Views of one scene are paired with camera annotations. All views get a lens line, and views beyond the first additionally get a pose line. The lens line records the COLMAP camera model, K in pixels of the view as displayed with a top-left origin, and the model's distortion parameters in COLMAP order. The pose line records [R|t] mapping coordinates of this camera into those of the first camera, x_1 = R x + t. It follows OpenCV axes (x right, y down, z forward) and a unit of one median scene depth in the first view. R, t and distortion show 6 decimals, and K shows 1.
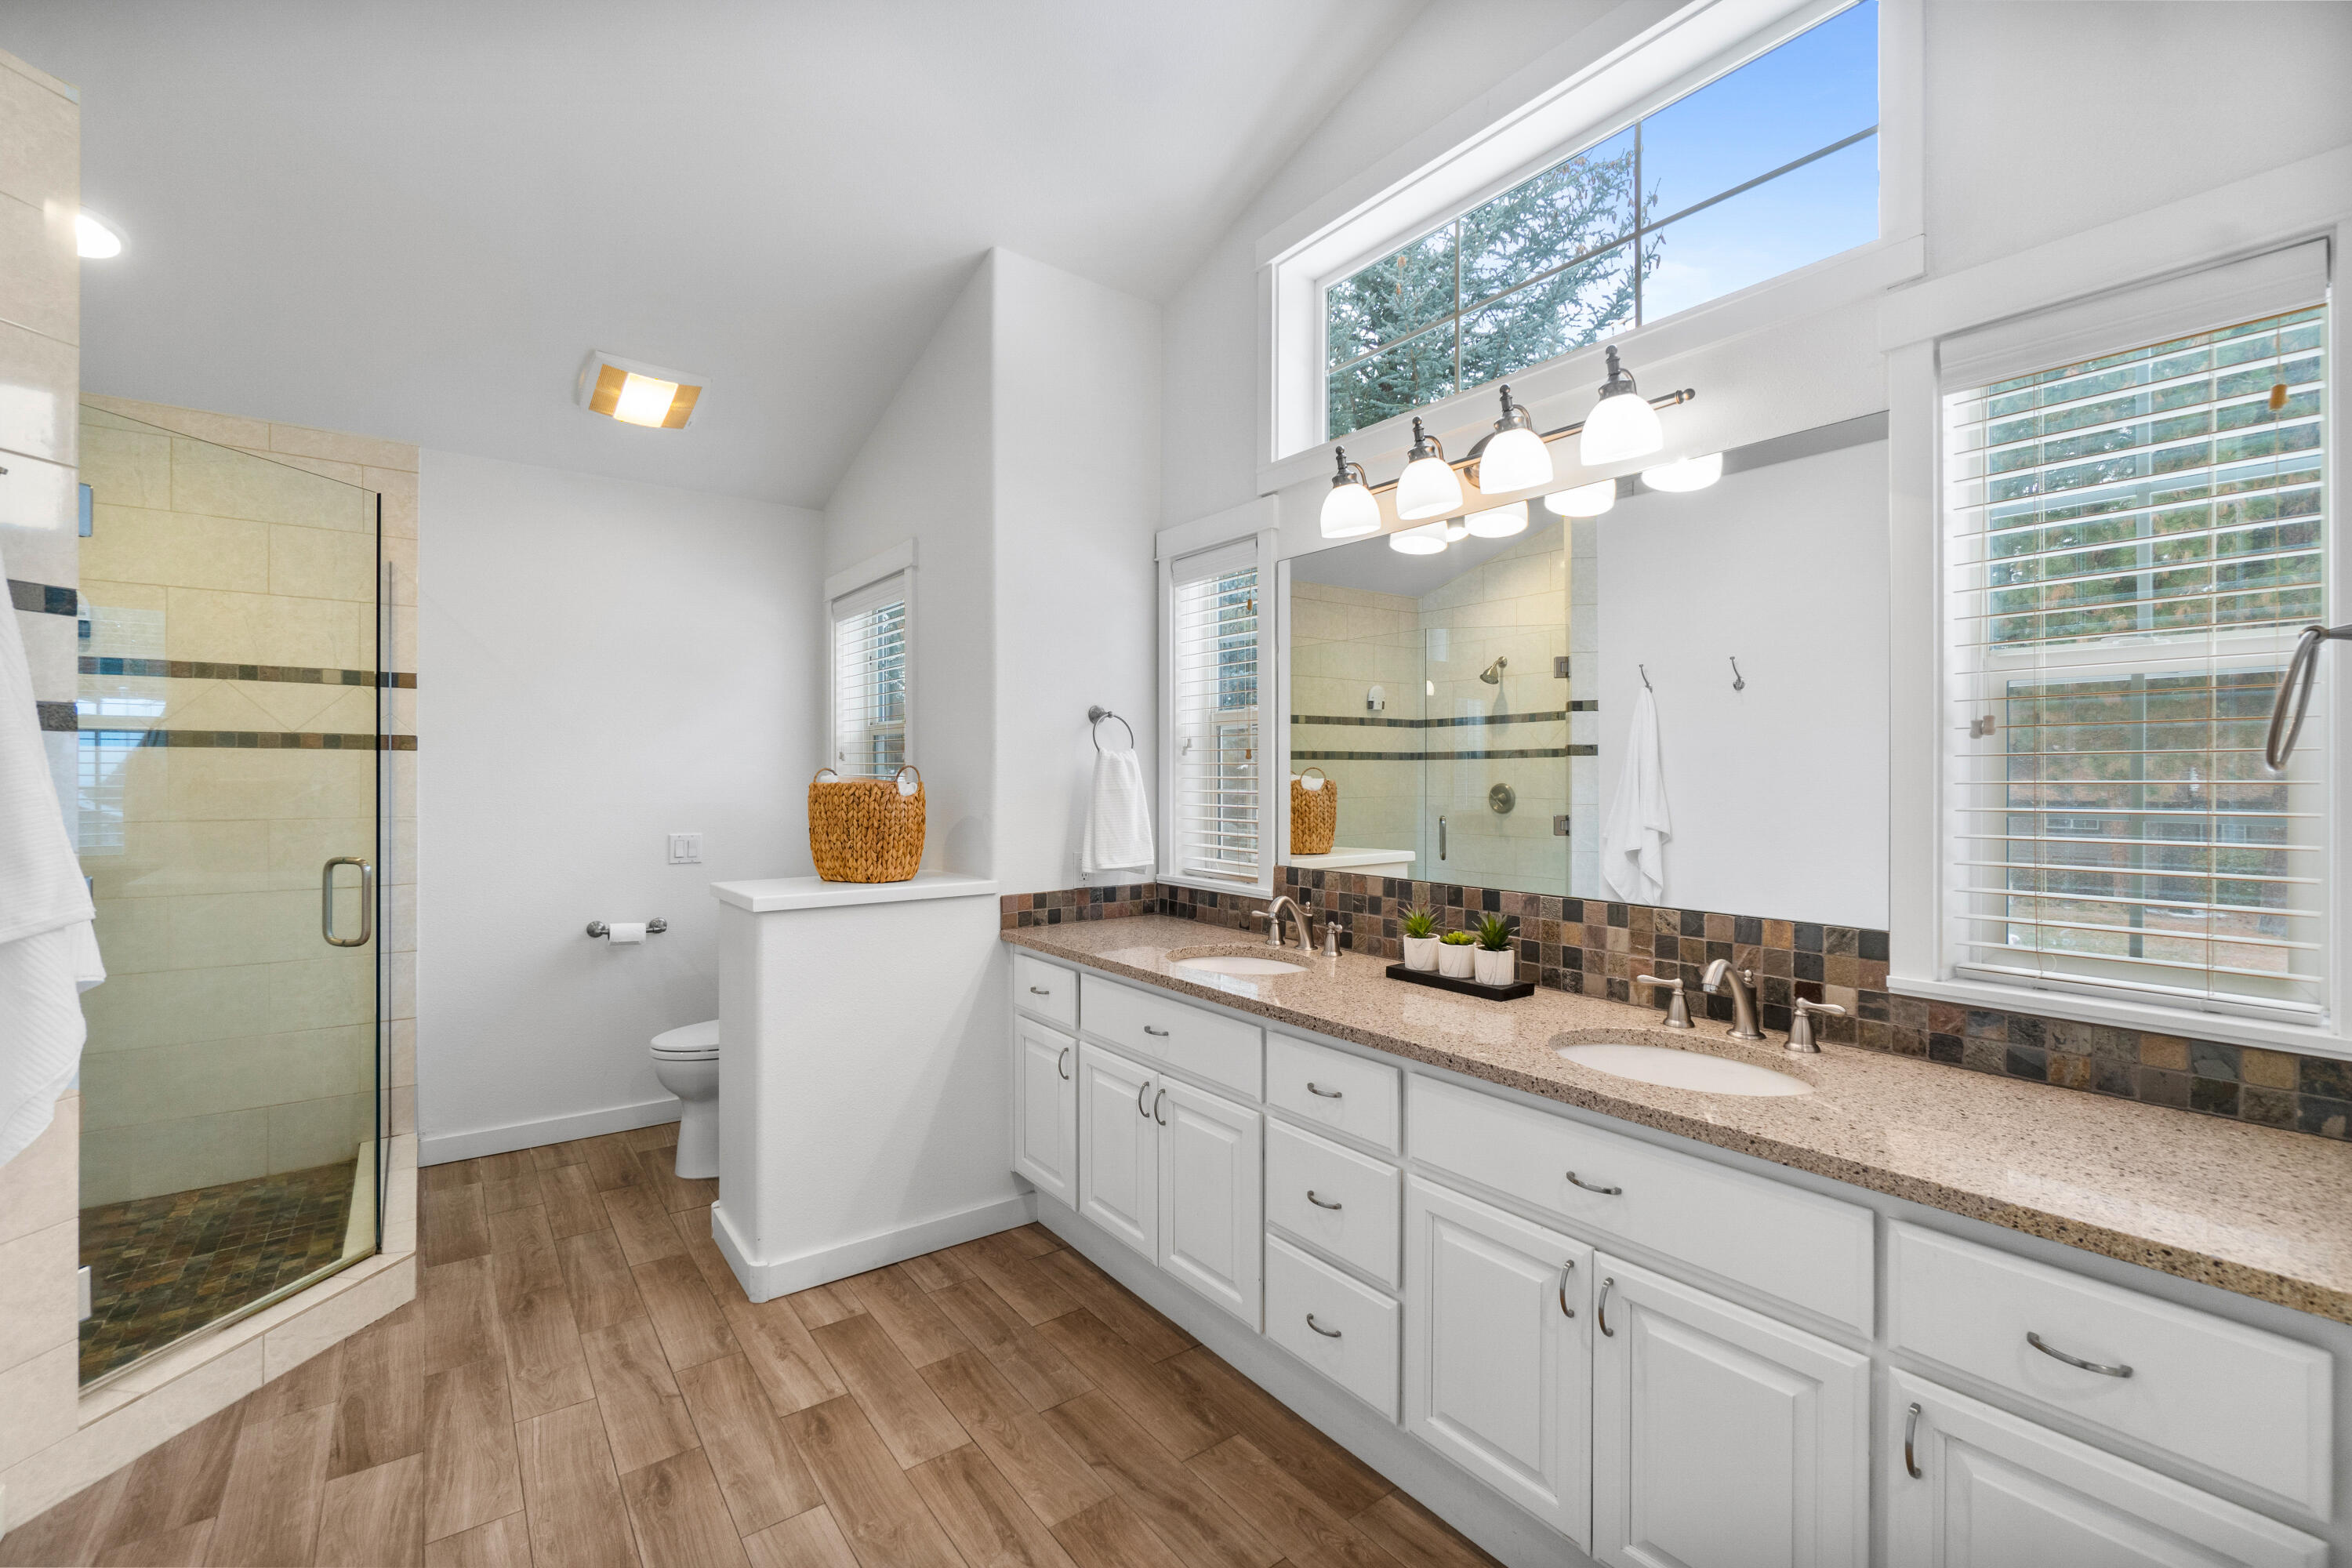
lens RADIAL K [[1005.7, 0, 1188.5], [0, 1005.7, 775.7], [0, 0, 1]] dist [-0.004414, 0.000034]
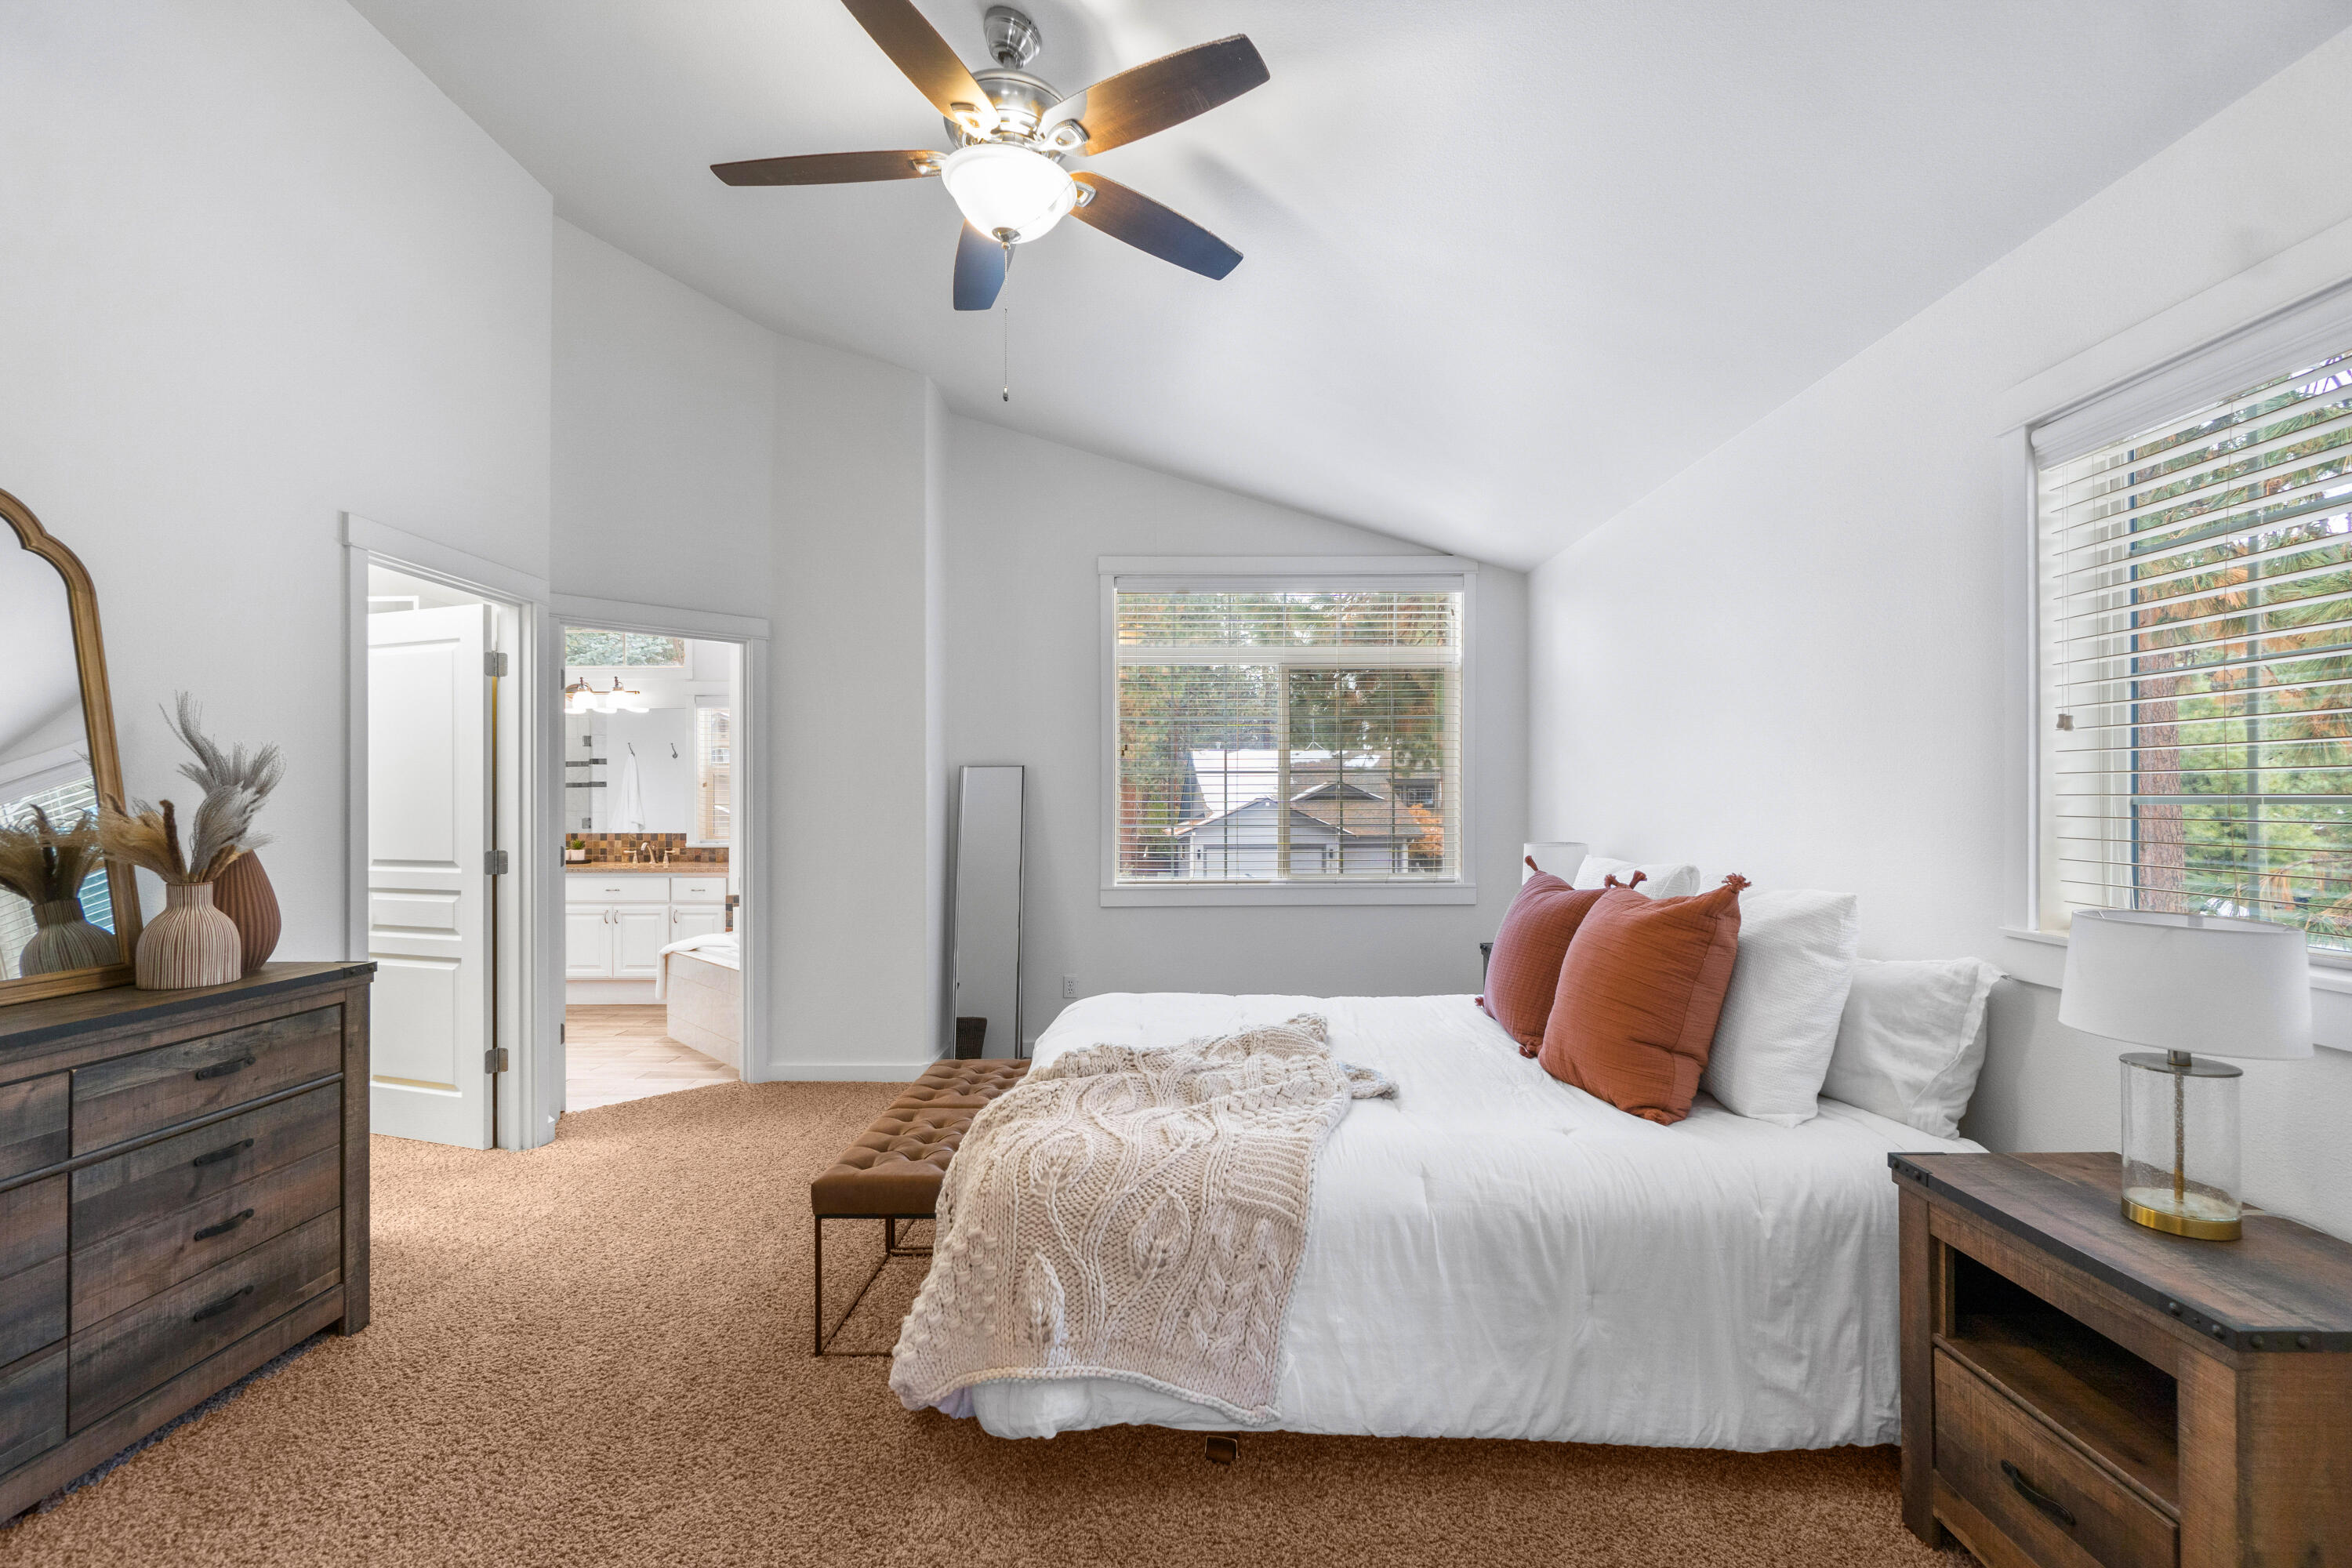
lens RADIAL K [[1024.8, 0, 1174.8], [0, 1024.8, 798.8], [0, 0, 1]] dist [-0.000991, 0.000057]
pose [[0.618991, -0.001005, 0.785397, -1.293639], [0.002540, 0.999997, -0.000723, 0.019969], [-0.785394, 0.002442, 0.618991, -3.008543]]
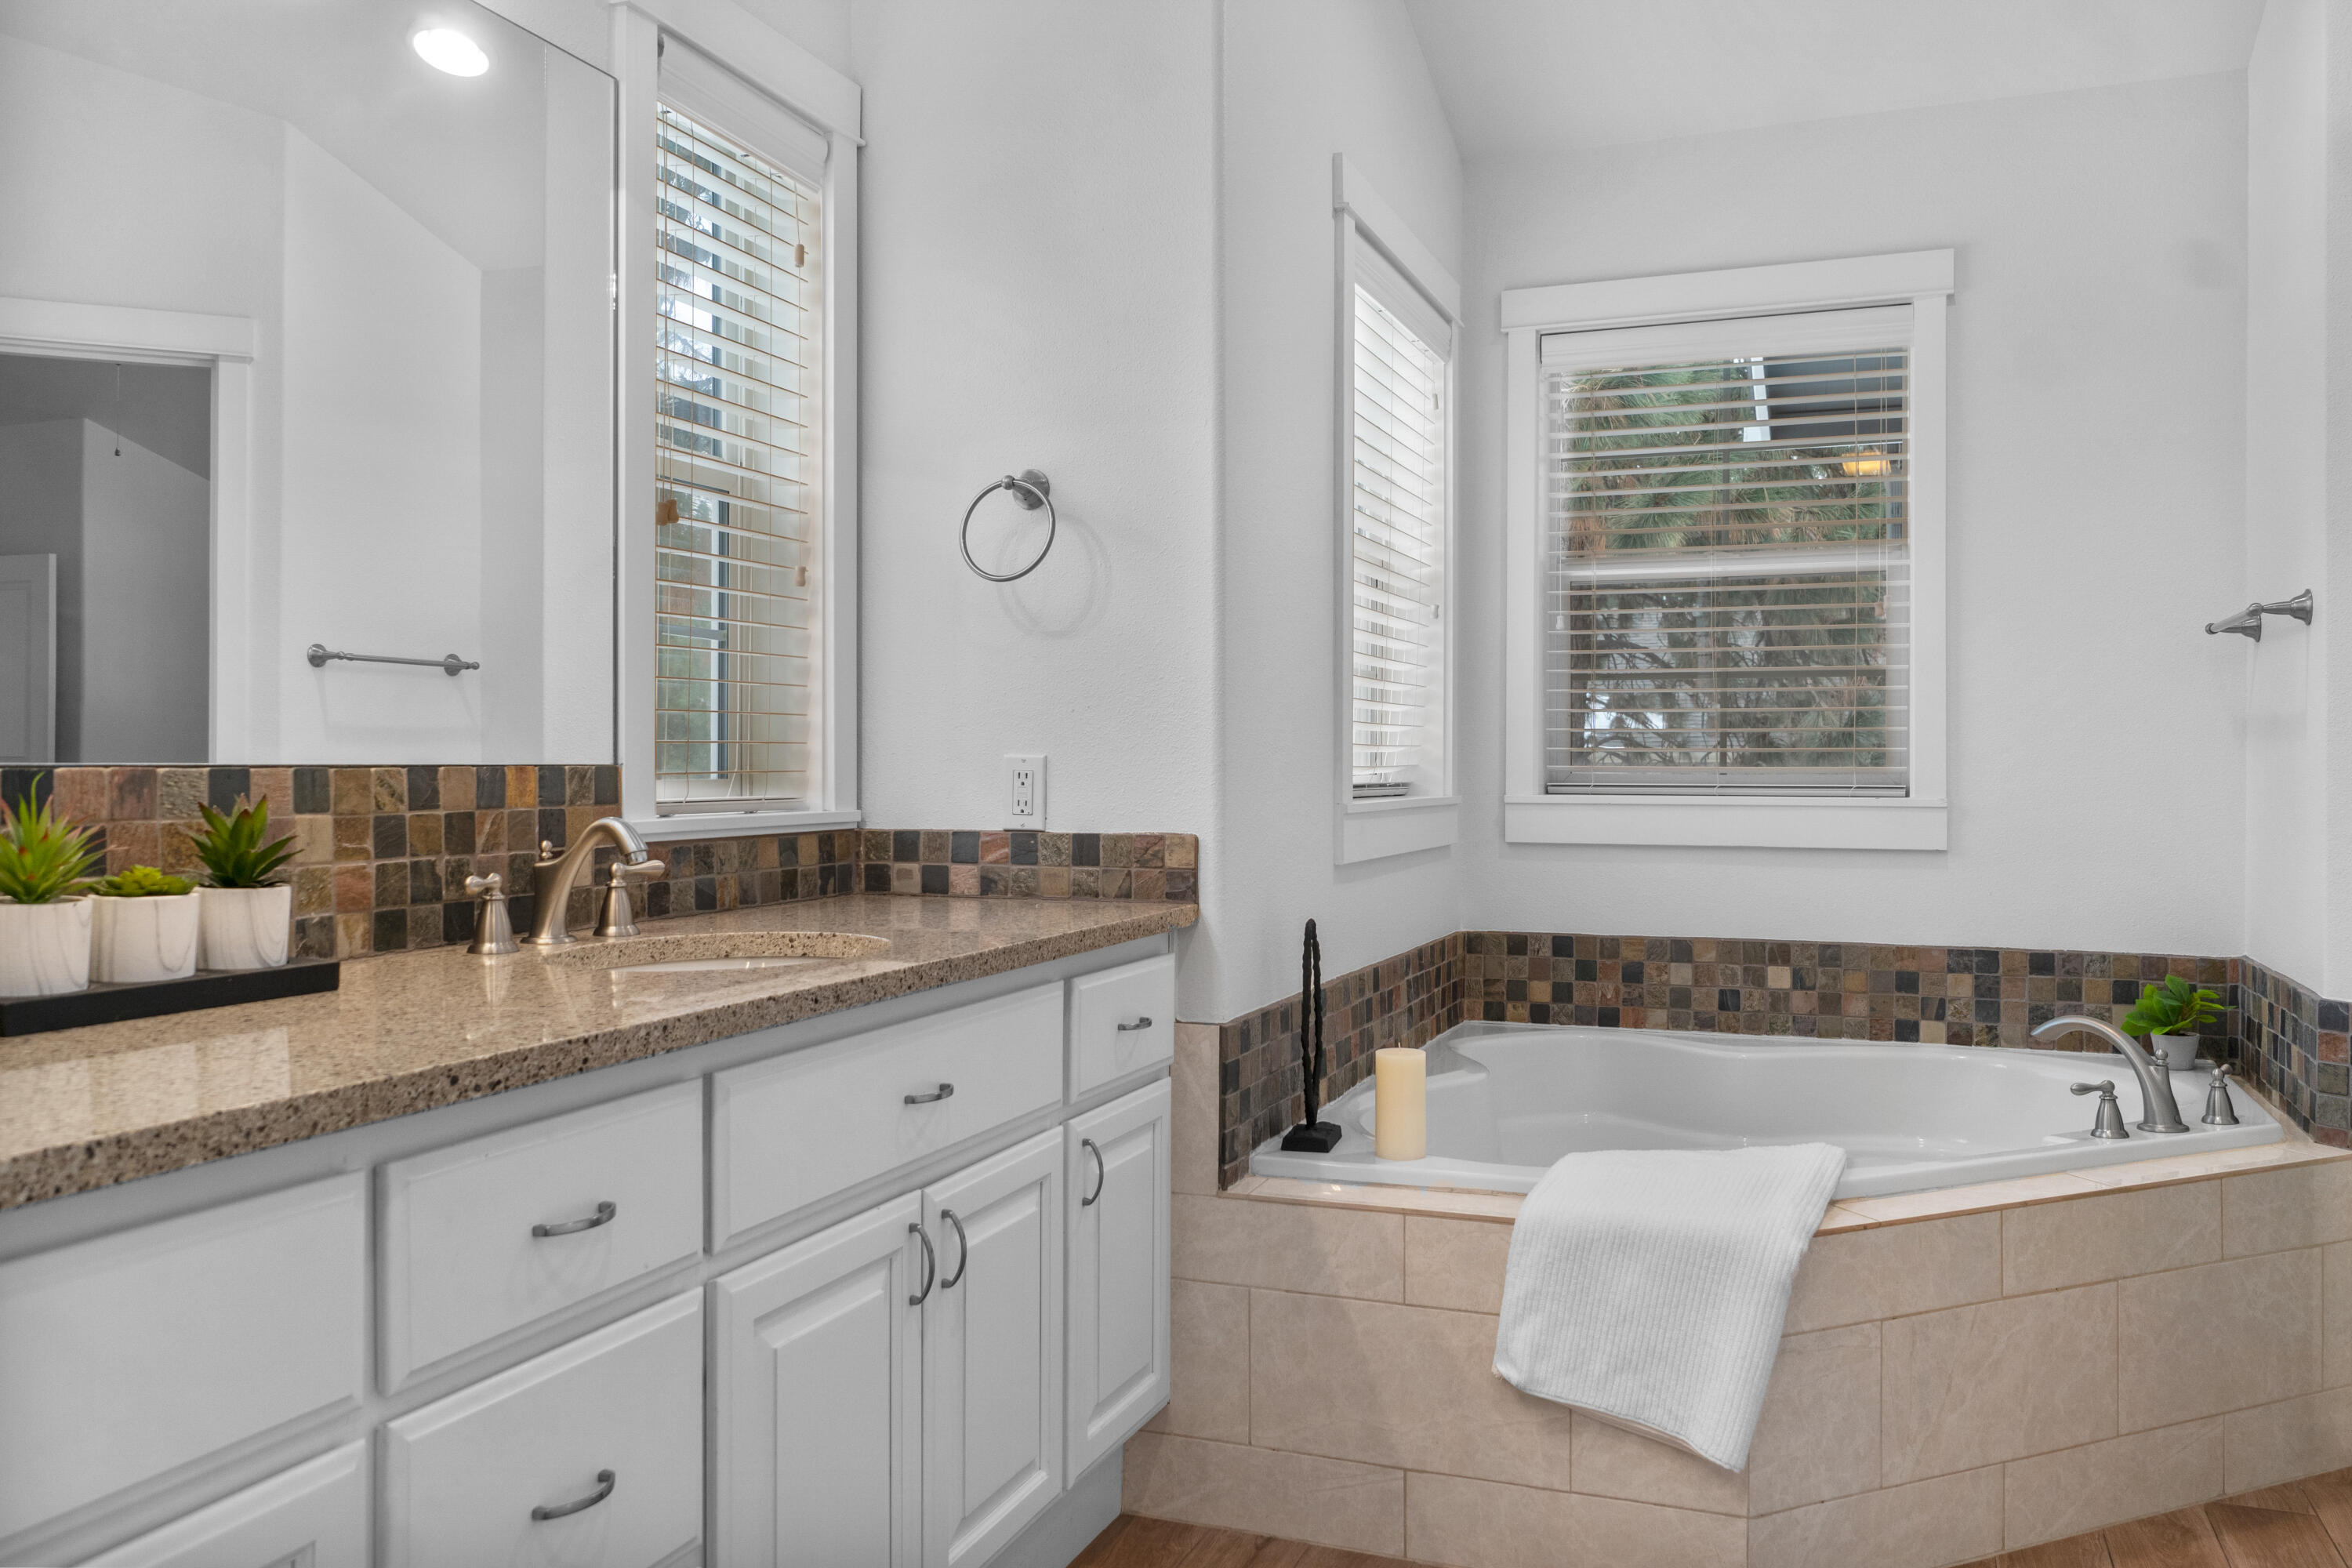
lens RADIAL K [[1806.5, 0, 1190.6], [0, 1806.5, 777.6], [0, 0, 1]] dist [-0.003509, 0.002924]
pose [[-0.528904, -0.011894, 0.848598, -0.650030], [-0.004855, 0.999928, 0.010989, 0.138013], [-0.848668, 0.001692, -0.528924, 1.263612]]
